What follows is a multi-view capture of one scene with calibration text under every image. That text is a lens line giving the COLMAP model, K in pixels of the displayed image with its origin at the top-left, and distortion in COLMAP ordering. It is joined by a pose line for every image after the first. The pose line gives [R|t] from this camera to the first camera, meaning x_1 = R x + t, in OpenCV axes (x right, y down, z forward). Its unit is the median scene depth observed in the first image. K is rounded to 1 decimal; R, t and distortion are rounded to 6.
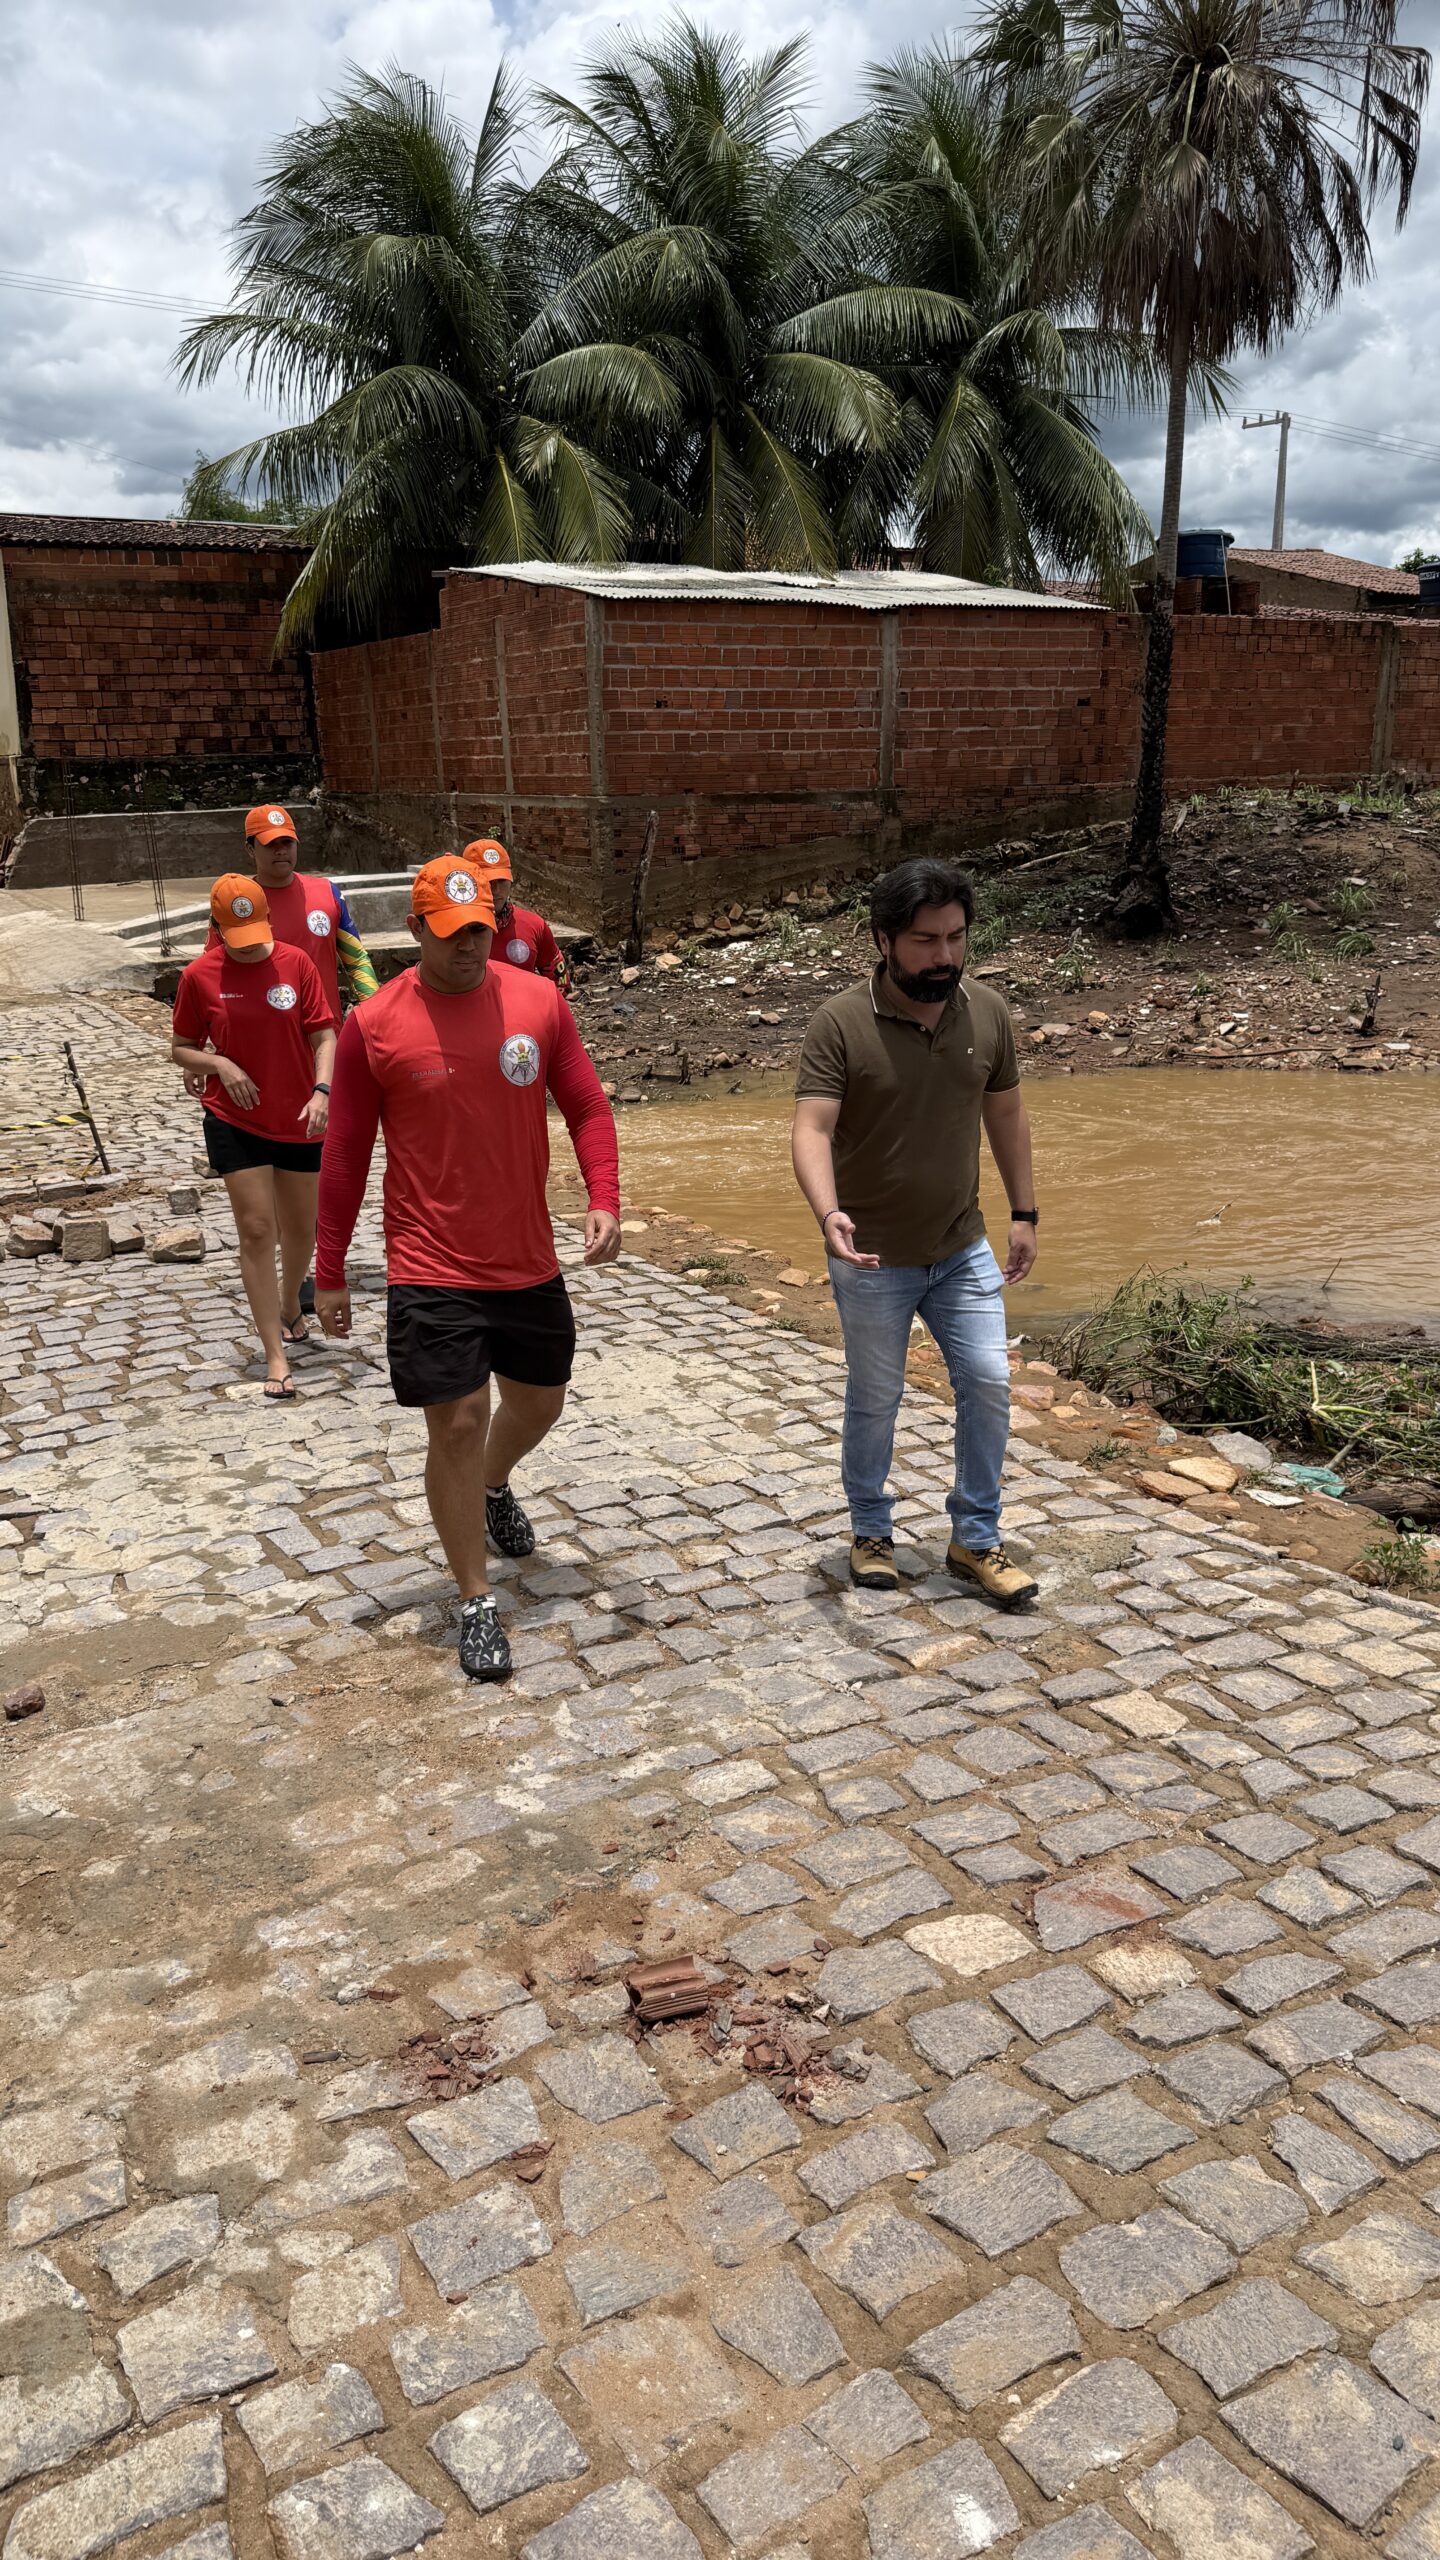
lens RADIAL K [[1811.9, 0, 728.3], [0, 1811.9, 1275.7], [0, 0, 1]] dist [0.185037, -0.407313]
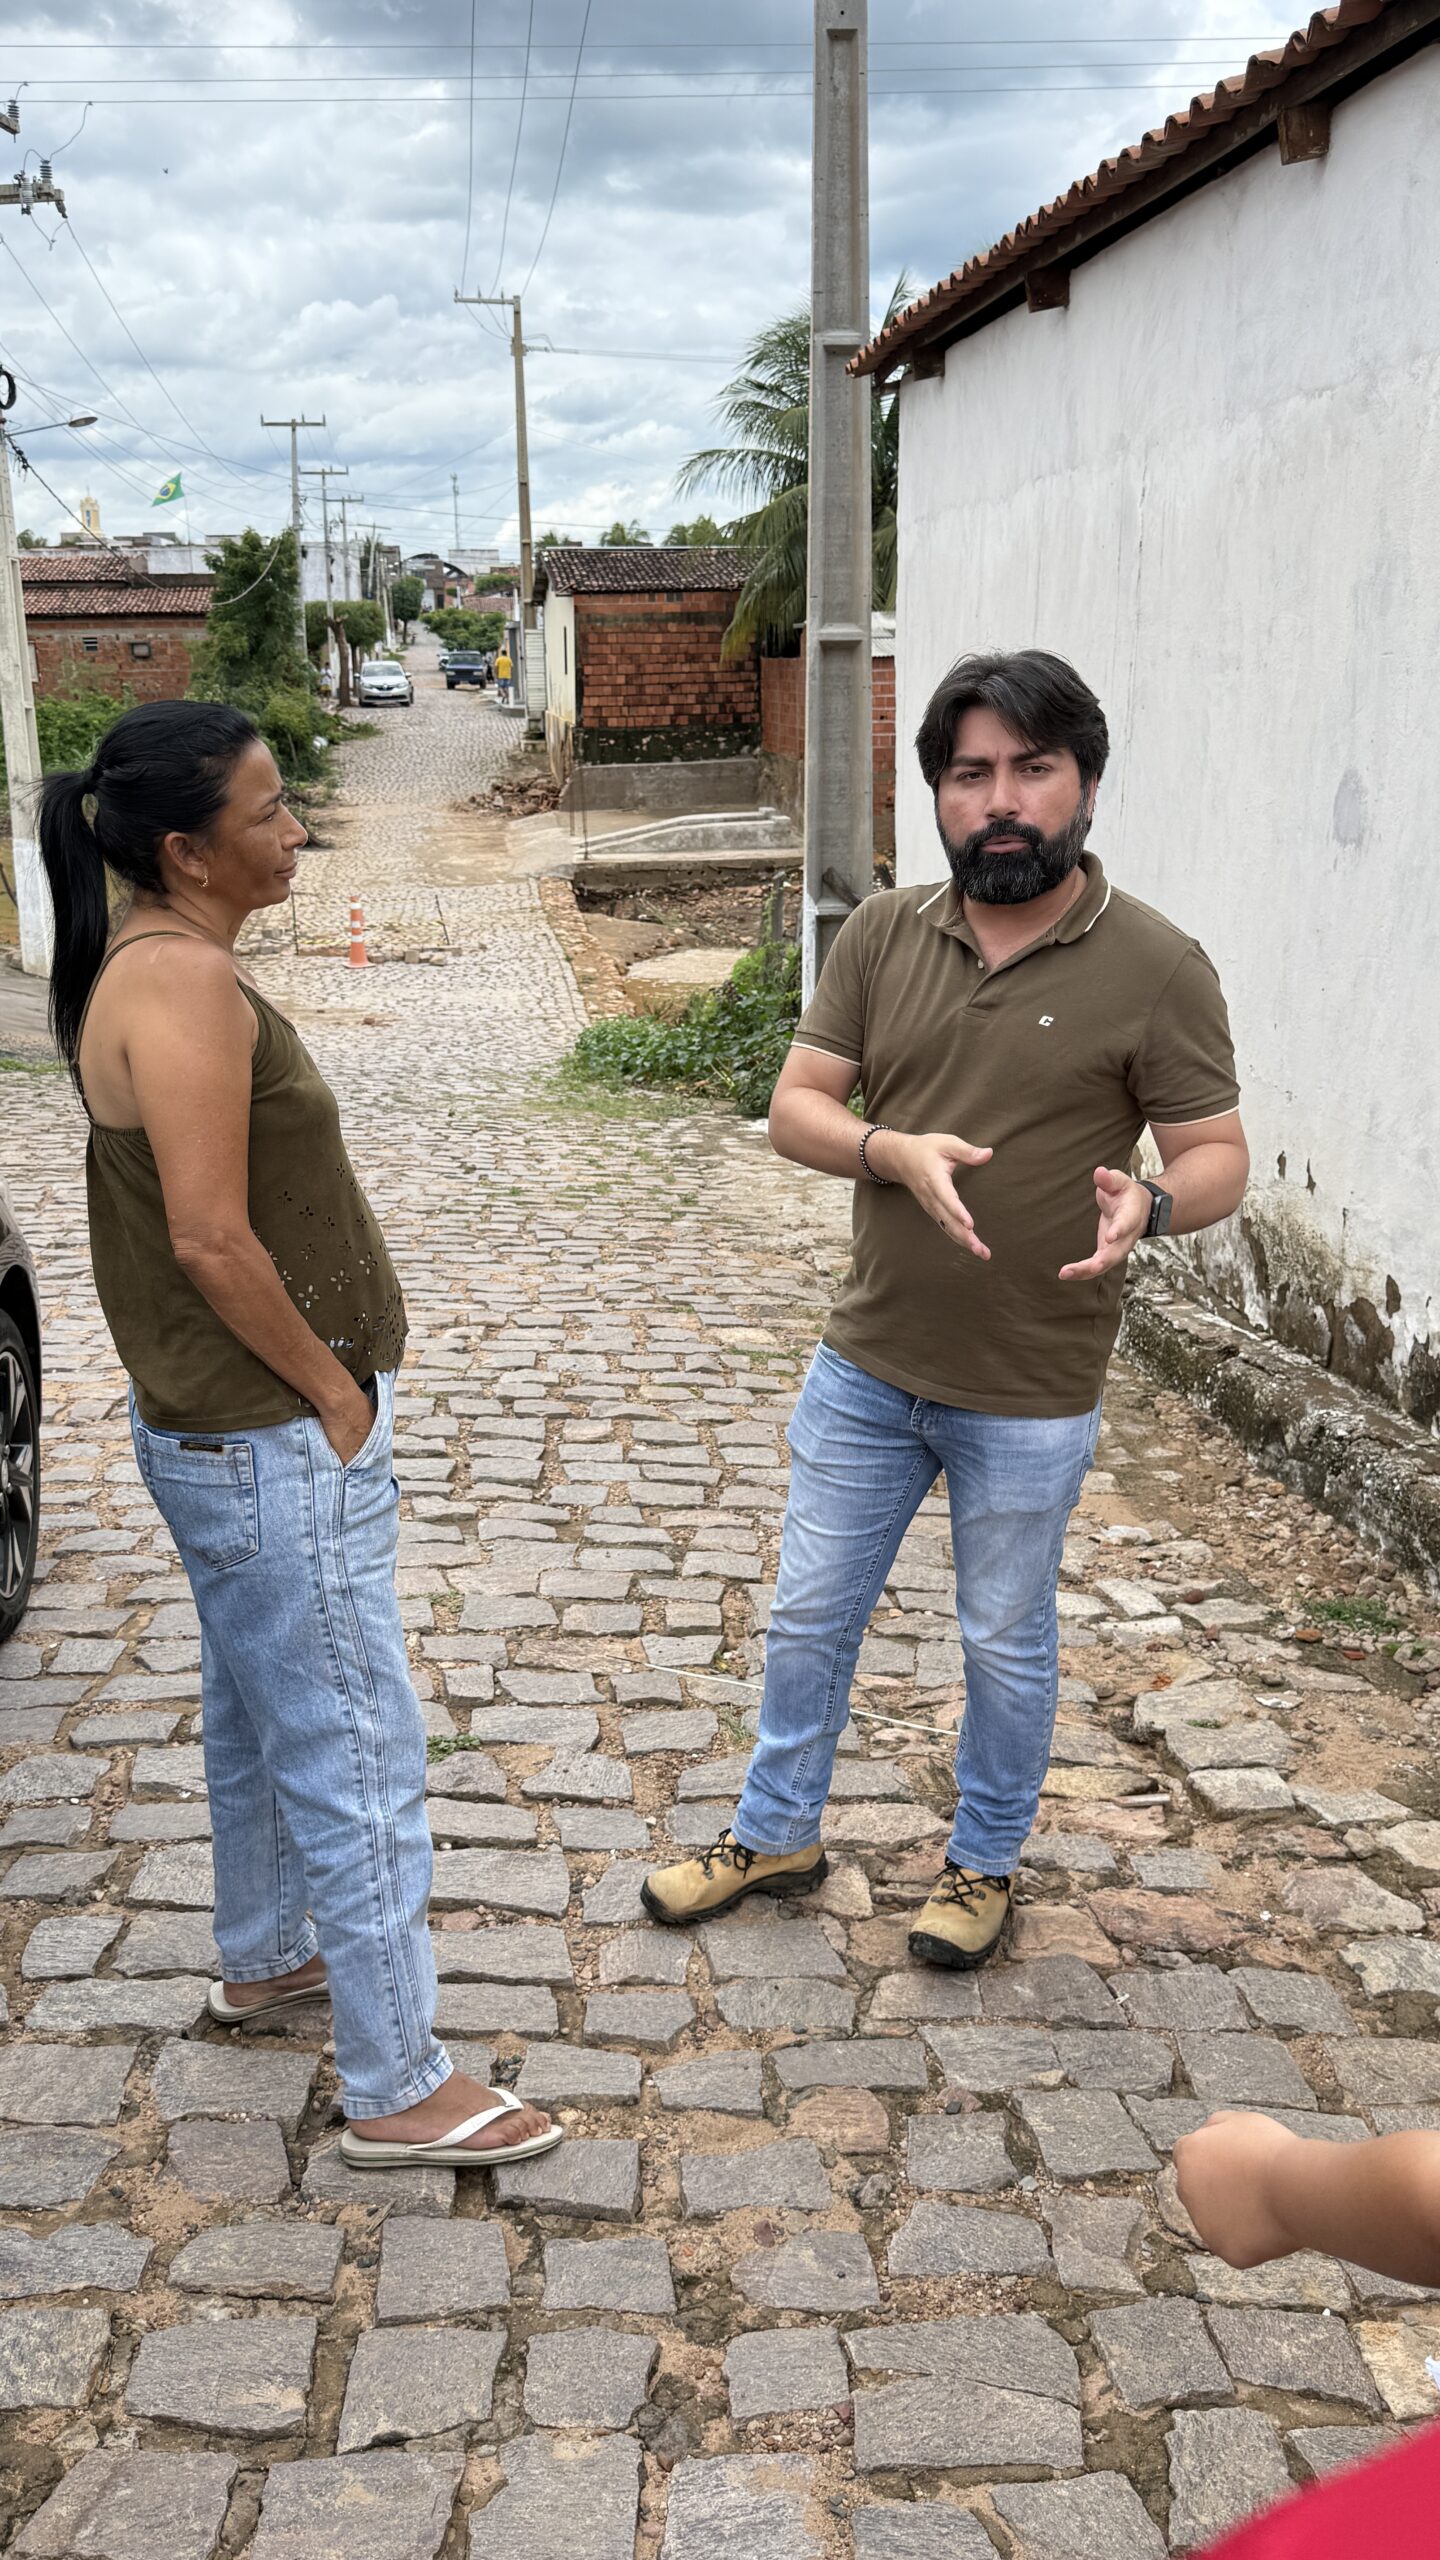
lens RADIAL K [[2022.4, 0, 721.8], [0, 2022.4, 1291.7], [0, 0, 1]] dist [0.205229, -0.514957]
pose [[0.922553, 0.123227, -0.365666, 0.611091], [-0.108323, 0.992237, 0.061086, 0.114221], [0.370355, -0.016745, 0.928739, -0.840056]]
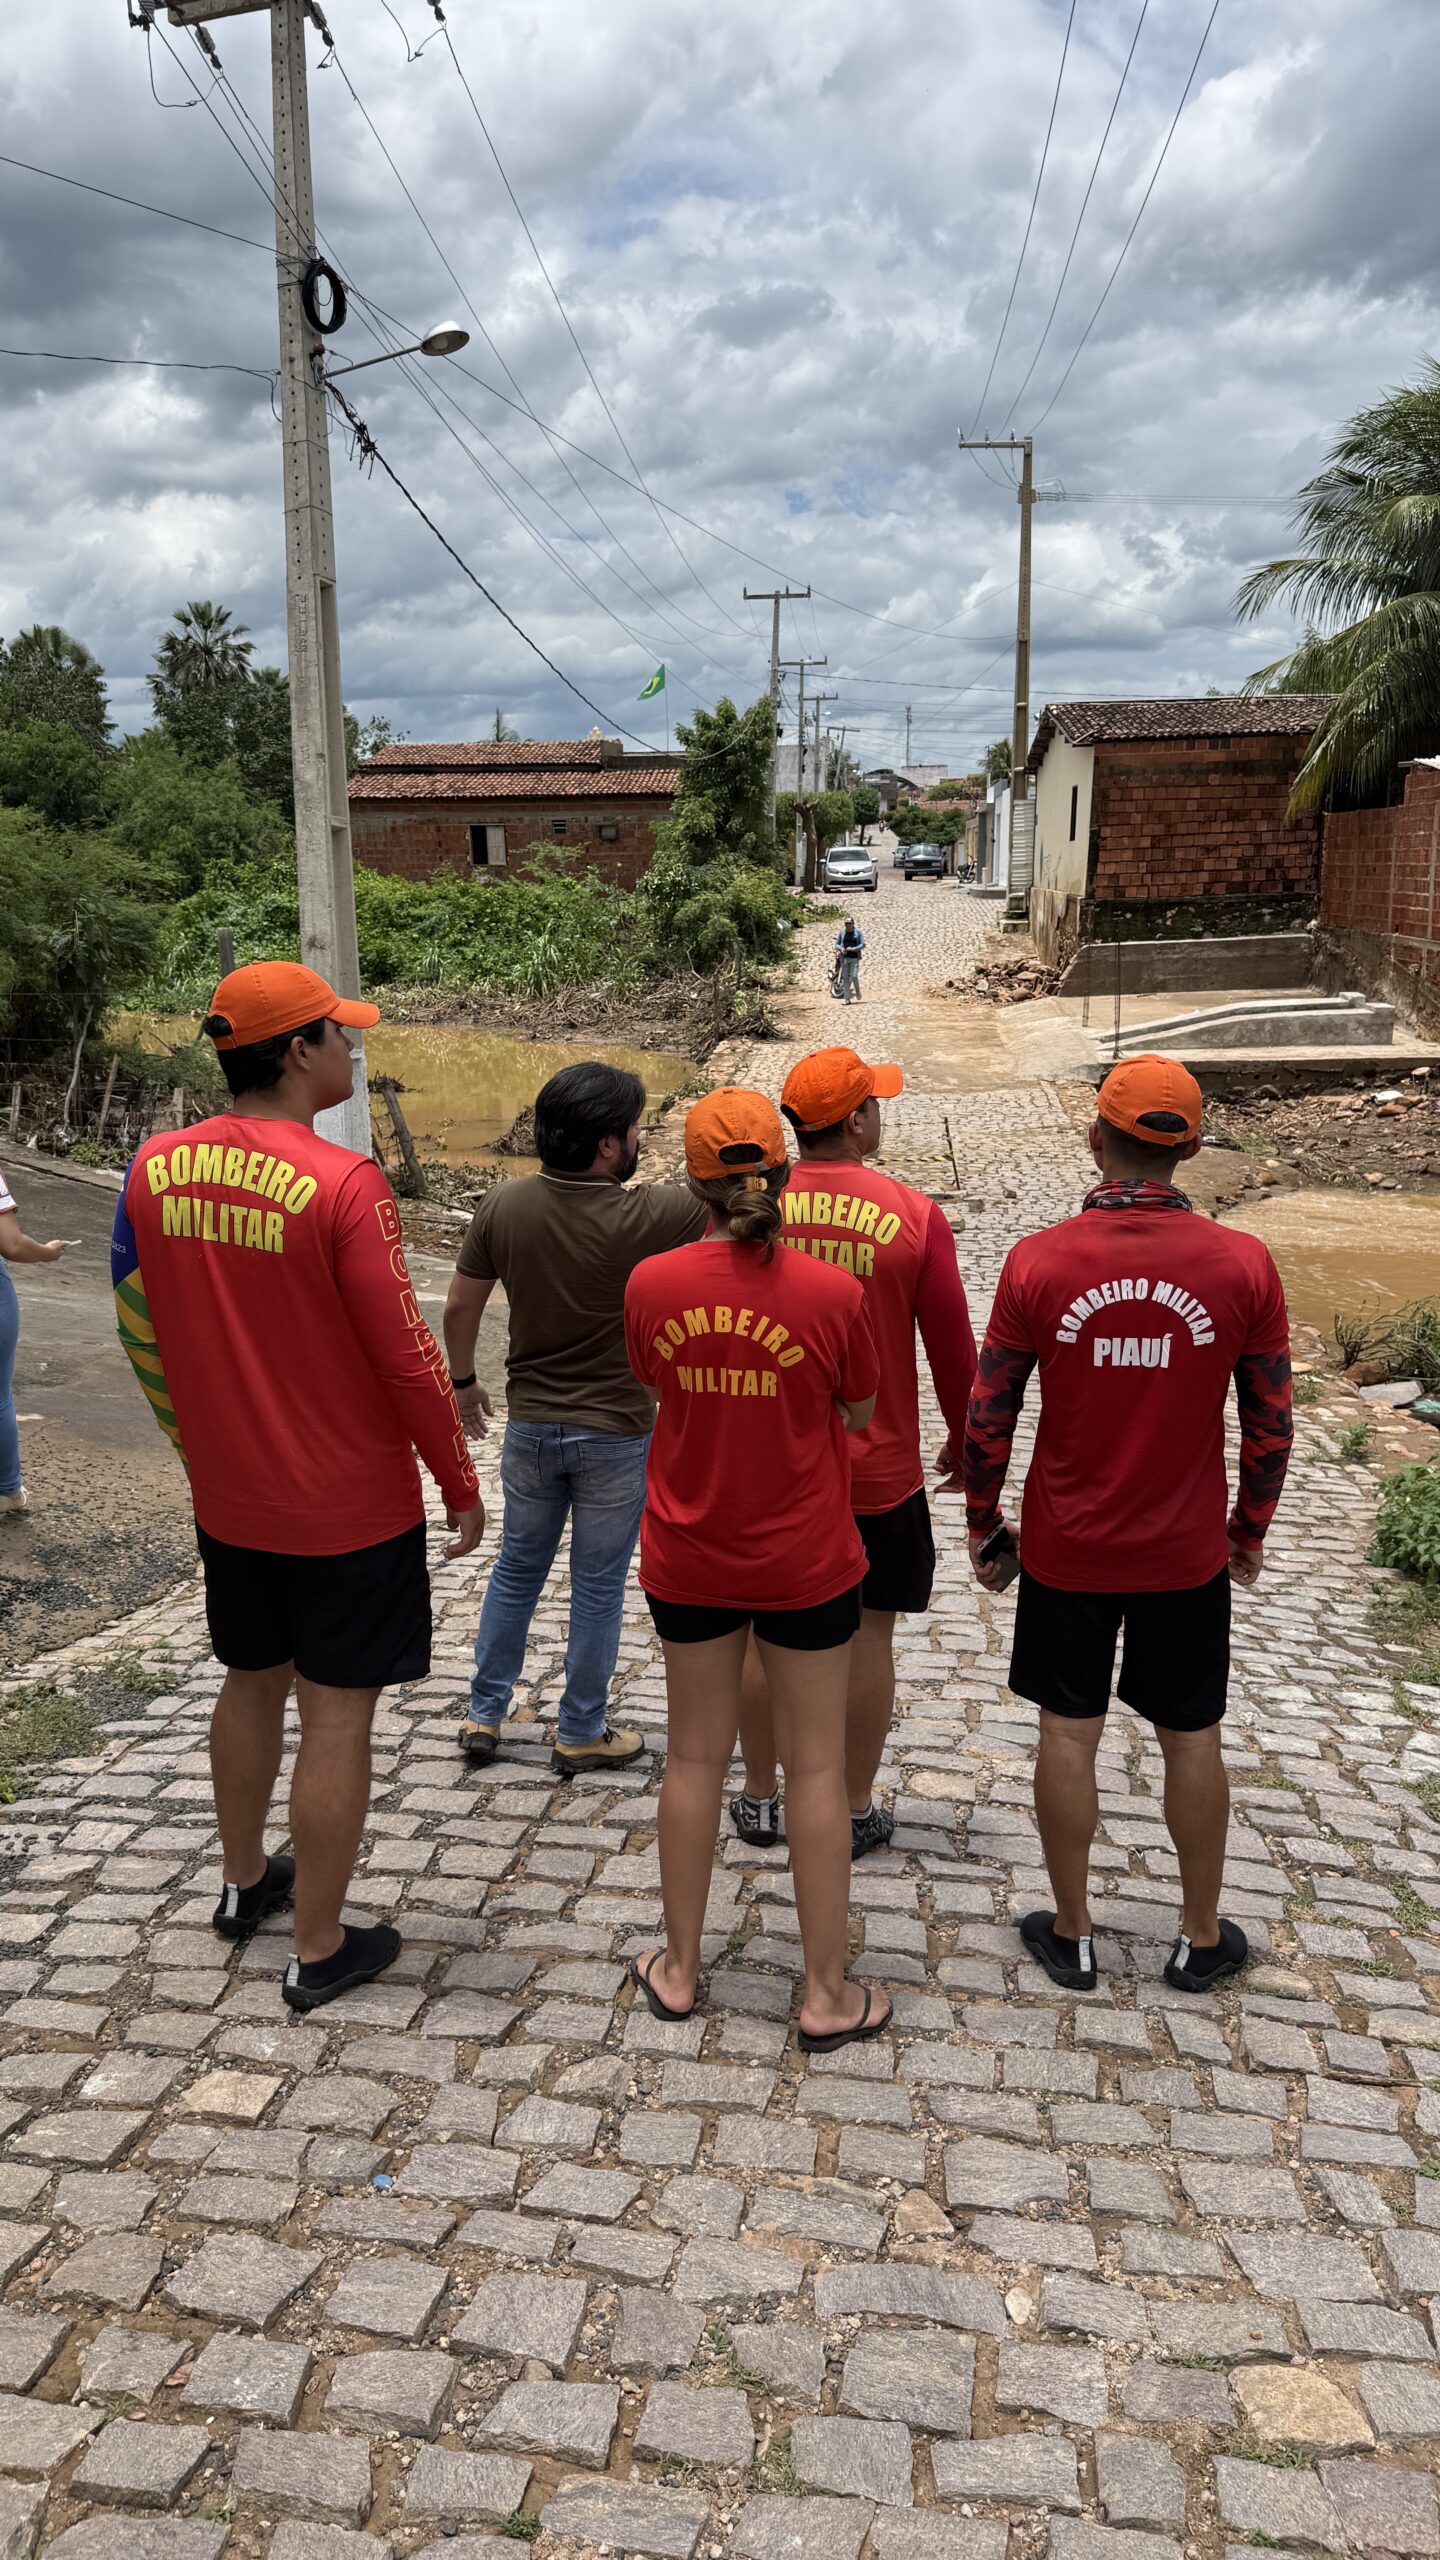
lens RADIAL K [[1808.6, 0, 710.1], [0, 1808.6, 1289.8], [0, 0, 1]] dist [0.207166, -0.481418]
pose [[0.814799, 0.138182, -0.563034, 0.255960], [-0.154639, 0.987795, 0.018642, 0.024404], [0.558738, 0.071878, 0.826223, -0.323041]]
